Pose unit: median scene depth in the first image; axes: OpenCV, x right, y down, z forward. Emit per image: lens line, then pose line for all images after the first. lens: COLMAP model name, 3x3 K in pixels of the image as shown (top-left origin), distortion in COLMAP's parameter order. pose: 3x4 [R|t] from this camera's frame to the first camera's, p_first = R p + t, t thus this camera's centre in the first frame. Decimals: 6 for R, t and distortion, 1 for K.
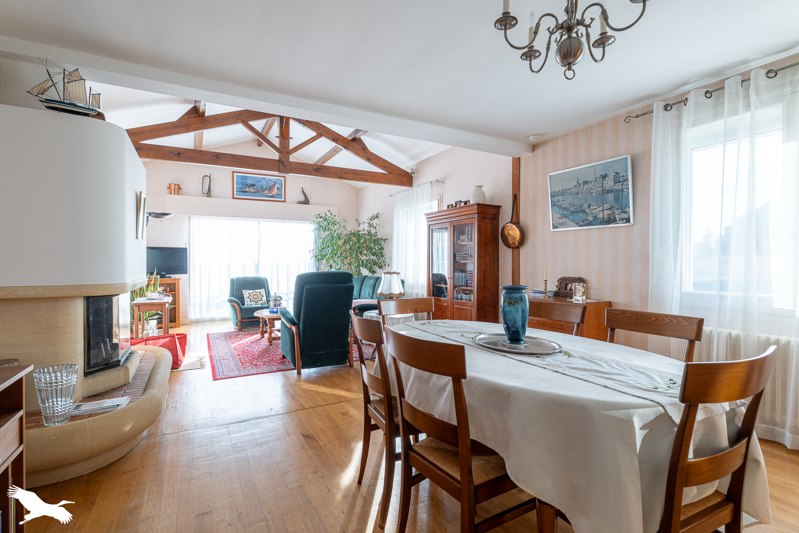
lens RADIAL K [[372.5, 0, 399.5], [0, 372.5, 266.5], [0, 0, 1]] dist [0.000059, -0.000048]
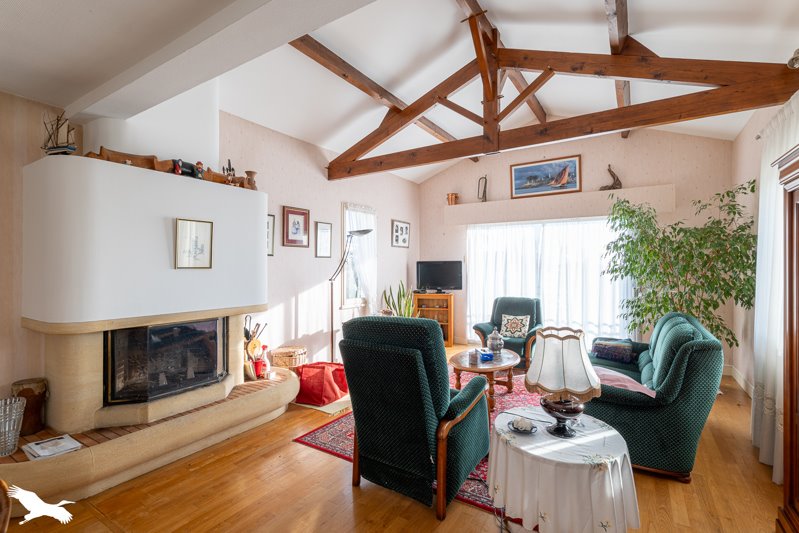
lens RADIAL K [[372.5, 0, 399.5], [0, 372.5, 266.5], [0, 0, 1]] dist [0.000059, -0.000048]
pose [[0.480618, 0.002353, -0.876927, 0.159129], [-0.007030, 0.999975, -0.001170, -0.034417], [0.876902, 0.006727, 0.480623, 0.425075]]
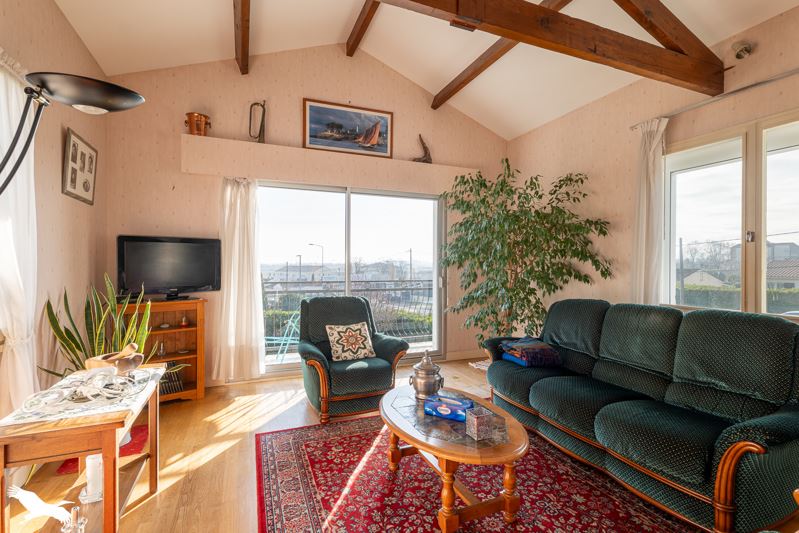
lens RADIAL K [[372.5, 0, 399.5], [0, 372.5, 266.5], [0, 0, 1]] dist [0.000059, -0.000048]
pose [[0.993839, 0.006965, -0.110616, -0.266352], [-0.007370, 0.999968, -0.003250, -0.012870], [0.110590, 0.004045, 0.993858, 0.514846]]
